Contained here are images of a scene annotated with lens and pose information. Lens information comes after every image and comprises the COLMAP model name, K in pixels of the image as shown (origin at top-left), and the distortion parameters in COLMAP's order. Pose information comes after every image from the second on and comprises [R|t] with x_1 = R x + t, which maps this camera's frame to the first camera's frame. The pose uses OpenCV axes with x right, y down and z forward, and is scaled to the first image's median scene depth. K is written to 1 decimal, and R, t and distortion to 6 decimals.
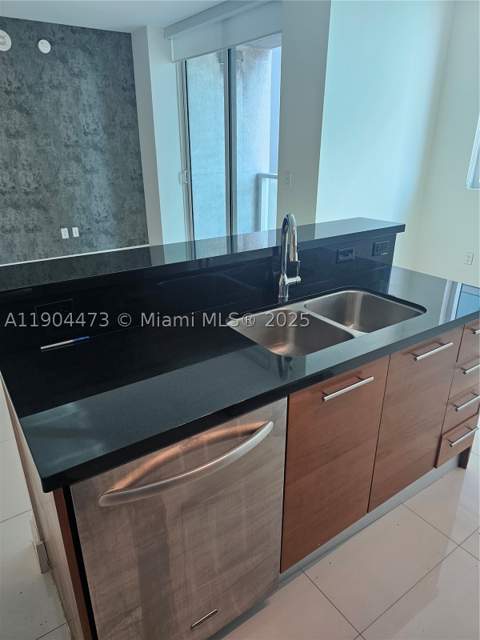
lens RADIAL K [[429.6, 0, 228.9], [0, 429.6, 319.4], [0, 0, 1]] dist [0.047717, -0.037830]
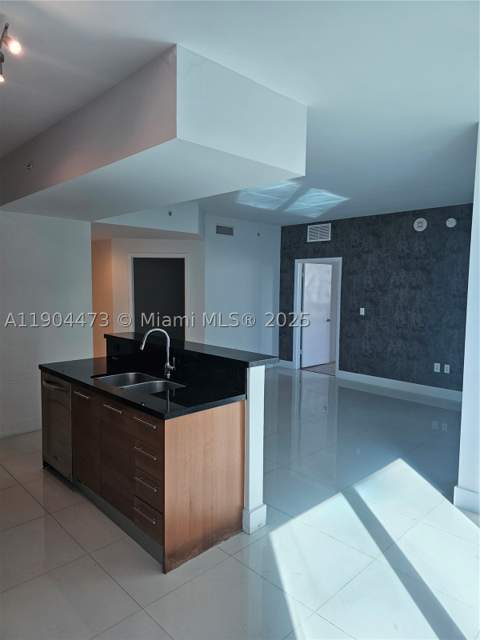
lens RADIAL K [[429.6, 0, 240.0], [0, 429.6, 323.3], [0, 0, 1]] dist [0.047717, -0.037830]
pose [[0.174061, 0.096915, -0.979954, 0.690677], [-0.385467, 0.922441, 0.022760, -0.145923], [0.906156, 0.373778, 0.197919, 0.294676]]
